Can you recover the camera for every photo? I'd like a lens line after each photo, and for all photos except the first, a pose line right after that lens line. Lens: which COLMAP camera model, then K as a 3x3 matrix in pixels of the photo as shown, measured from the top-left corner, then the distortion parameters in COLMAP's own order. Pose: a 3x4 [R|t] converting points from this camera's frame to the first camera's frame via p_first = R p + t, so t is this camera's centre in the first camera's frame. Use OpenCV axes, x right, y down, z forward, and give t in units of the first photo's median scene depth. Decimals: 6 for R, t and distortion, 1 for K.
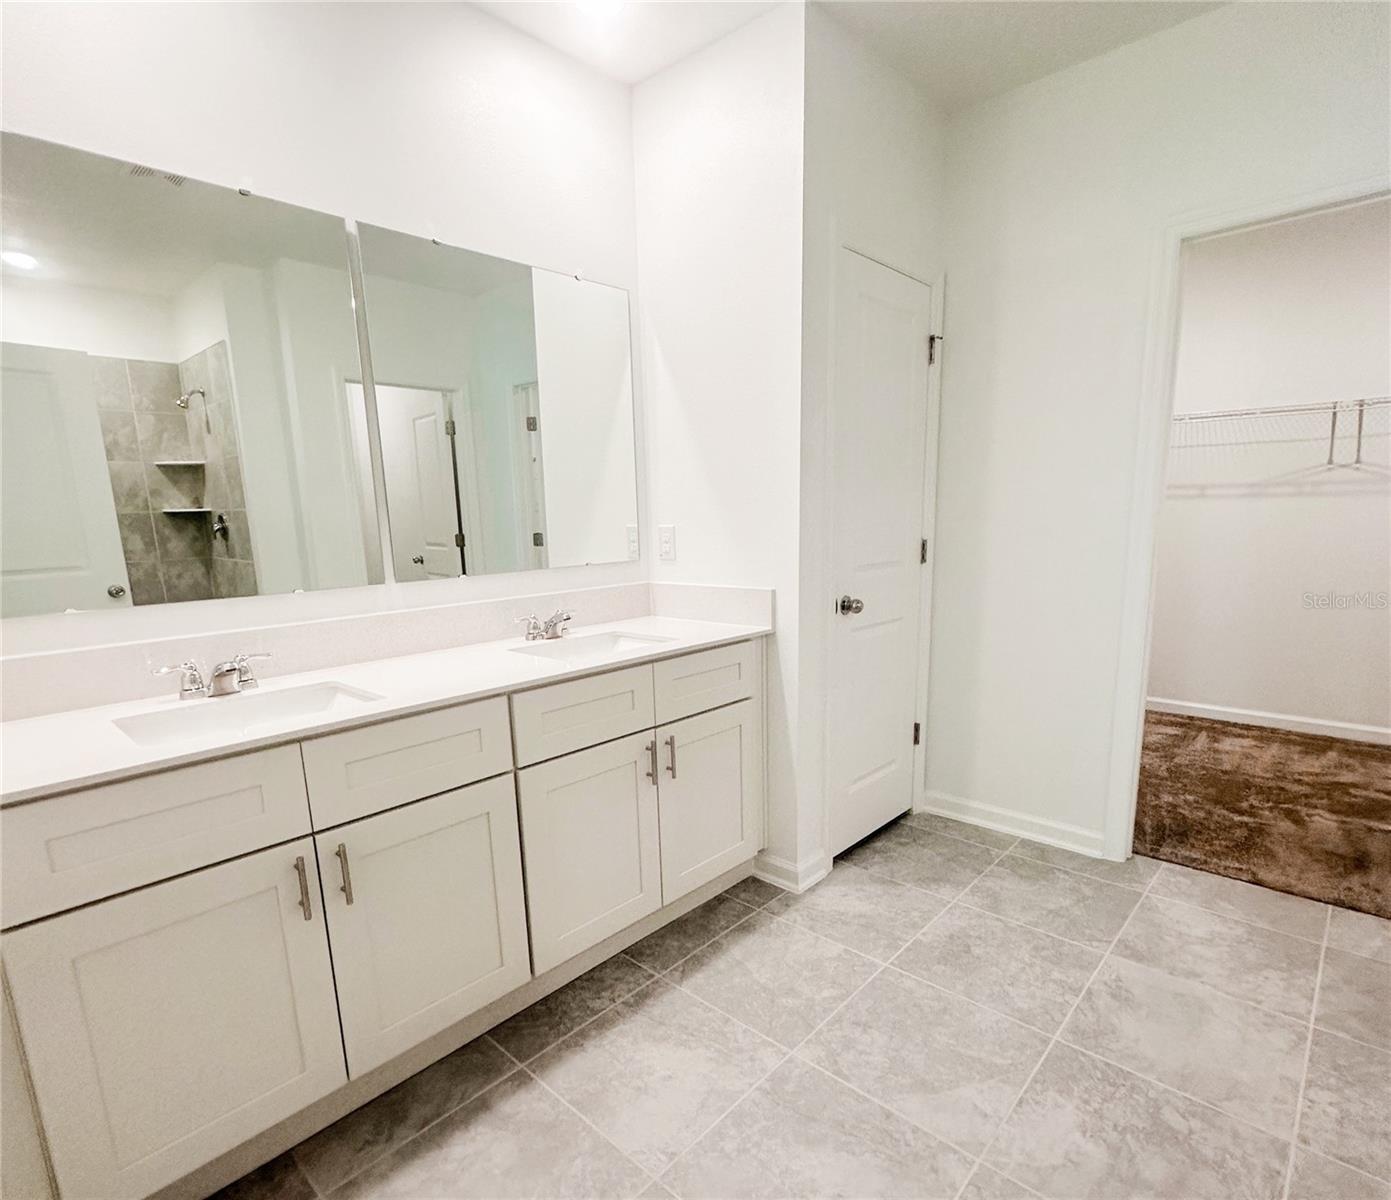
lens RADIAL K [[754.4, 0, 646.0], [0, 754.4, 642.0], [0, 0, 1]] dist [-0.002419, -0.000300]
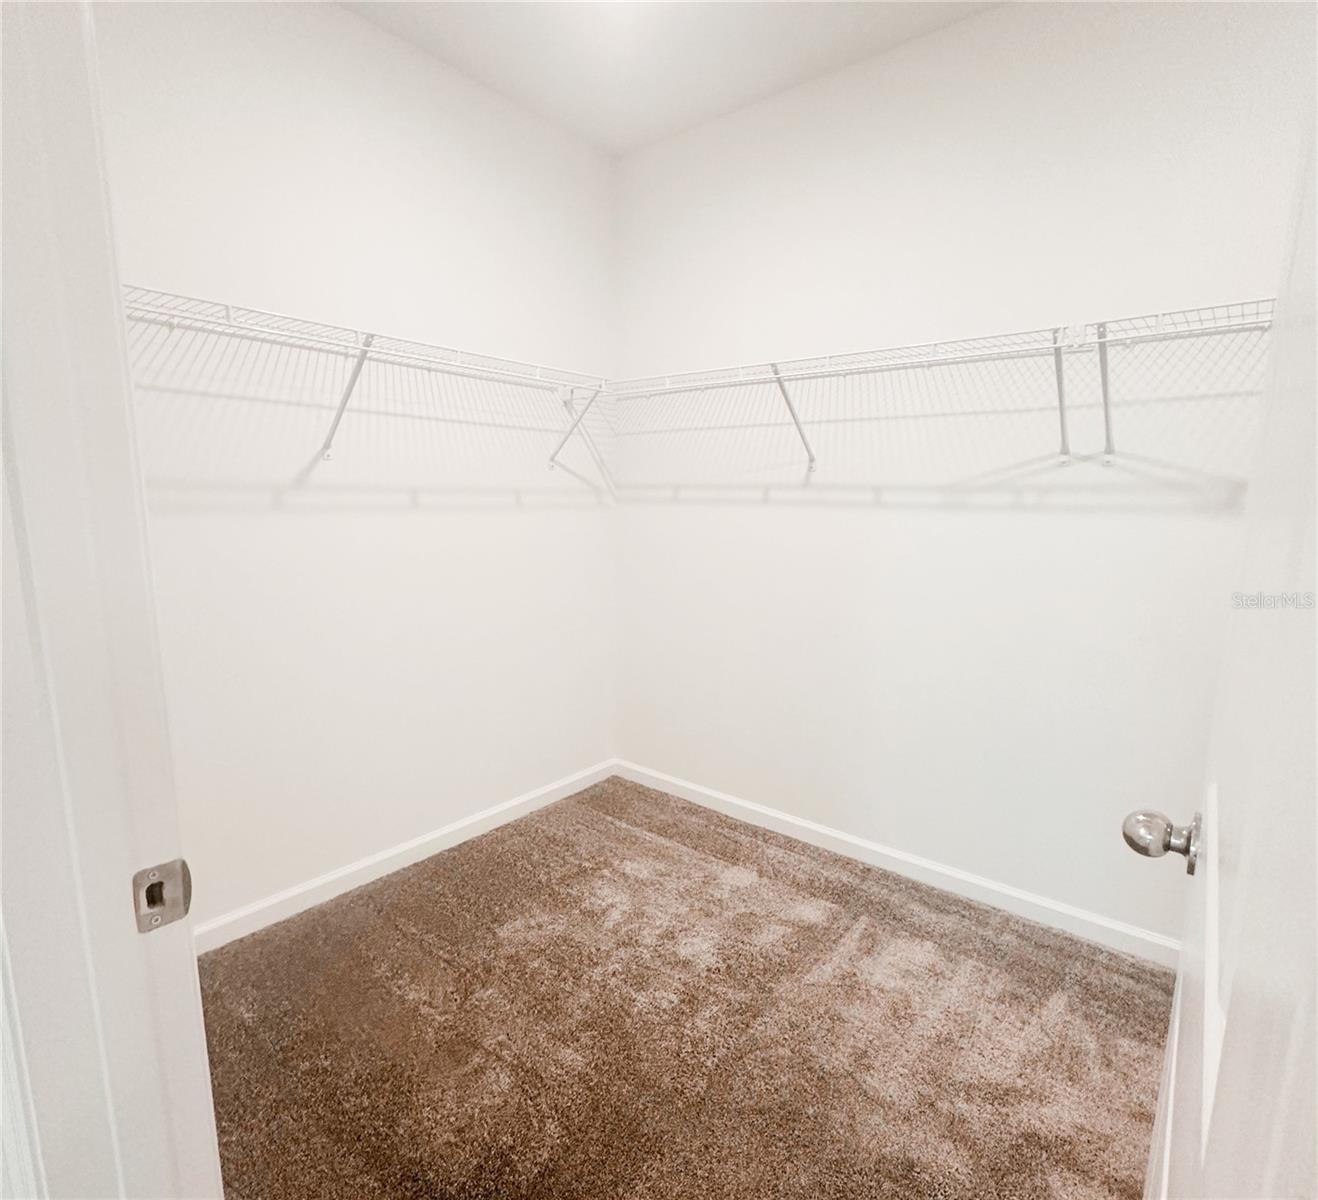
lens RADIAL K [[675.7, 0, 655.3], [0, 675.7, 599.2], [0, 0, 1]] dist [-0.001127, -0.000664]
pose [[0.997714, 0.022162, 0.063840, 0.580772], [-0.020864, 0.999563, -0.020919, -0.114240], [-0.064276, 0.019539, 0.997741, 0.529350]]
